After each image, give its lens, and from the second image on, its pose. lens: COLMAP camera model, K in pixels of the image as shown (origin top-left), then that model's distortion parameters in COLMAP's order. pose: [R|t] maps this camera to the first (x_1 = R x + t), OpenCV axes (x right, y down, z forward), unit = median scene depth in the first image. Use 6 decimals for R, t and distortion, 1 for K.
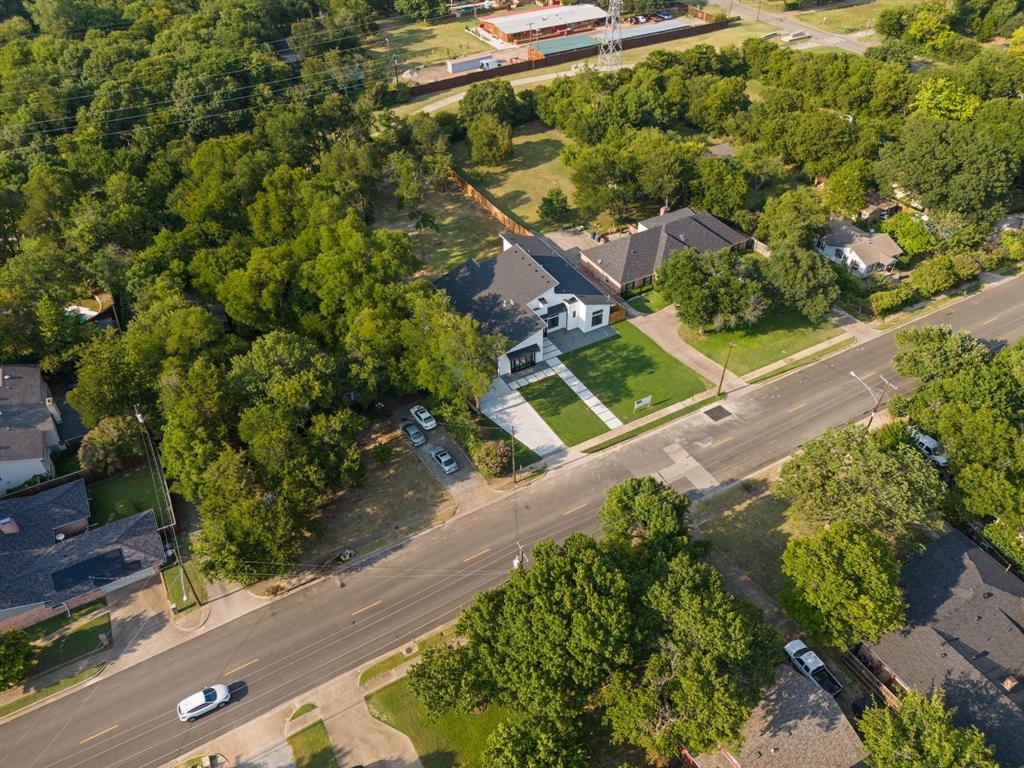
lens RADIAL K [[725.1, 0, 545.0], [0, 725.1, 383.8], [0, 0, 1]] dist [0.004035, 0.000580]
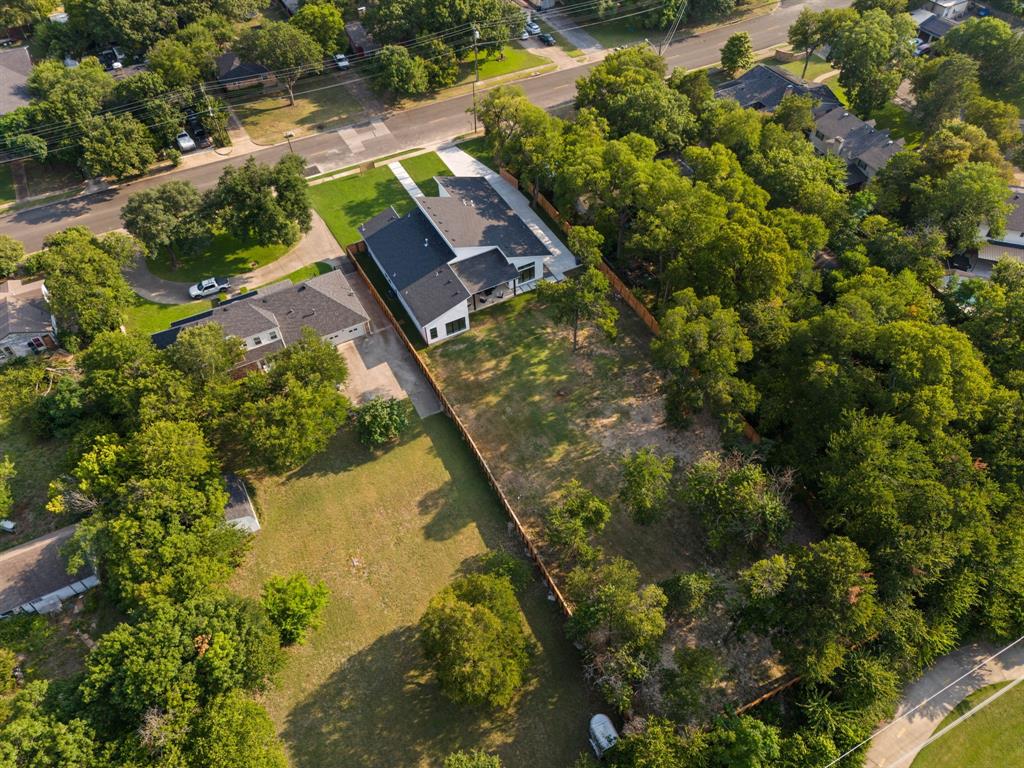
lens RADIAL K [[782.4, 0, 512.0], [0, 782.4, 384.0], [0, 0, 1]] dist [-0.034312, 0.000845]
pose [[-0.998459, -0.027701, 0.048092, -0.182046], [0.047415, 0.024595, 0.998572, -1.262684], [-0.028845, 0.999314, -0.023243, 1.378473]]
